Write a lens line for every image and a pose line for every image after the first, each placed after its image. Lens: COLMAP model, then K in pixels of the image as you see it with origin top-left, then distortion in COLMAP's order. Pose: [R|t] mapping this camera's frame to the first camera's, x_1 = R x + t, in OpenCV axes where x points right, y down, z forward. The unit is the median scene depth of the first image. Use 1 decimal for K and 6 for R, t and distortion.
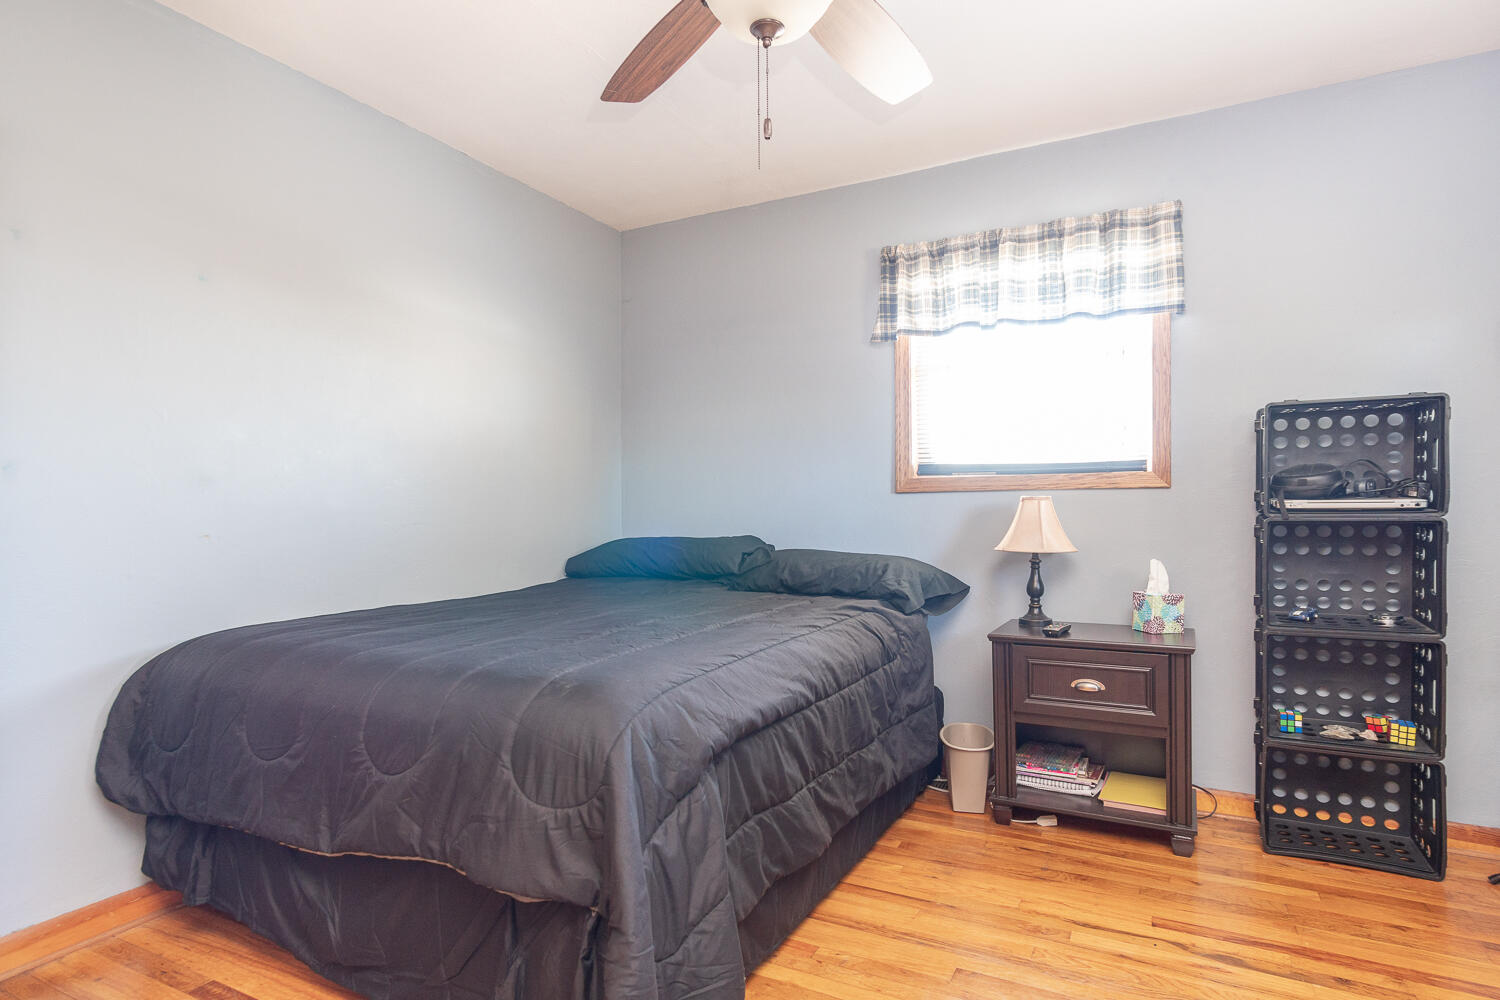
lens RADIAL K [[790.2, 0, 756.1], [0, 790.2, 501.3], [0, 0, 1]] dist [0.004474, 0.000642]
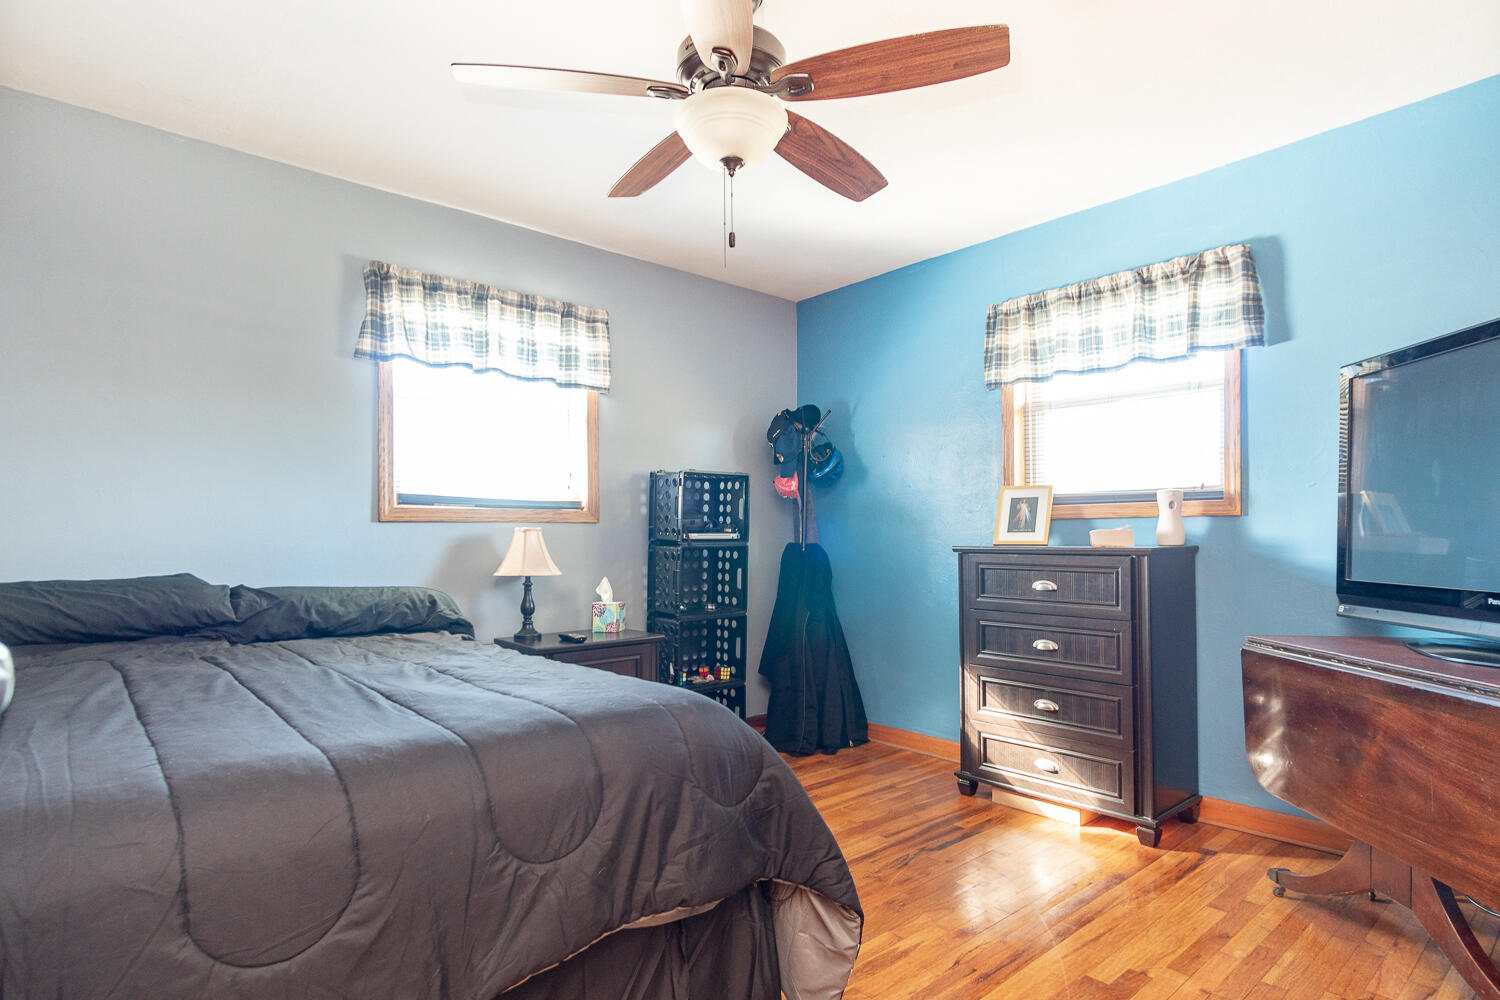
lens RADIAL K [[790.2, 0, 756.7], [0, 790.2, 511.2], [0, 0, 1]] dist [0.004474, 0.000642]
pose [[0.362273, 0.035811, 0.931384, -0.600240], [-0.009996, 0.999353, -0.034537, 0.005727], [-0.932018, 0.003202, 0.362397, 0.261969]]
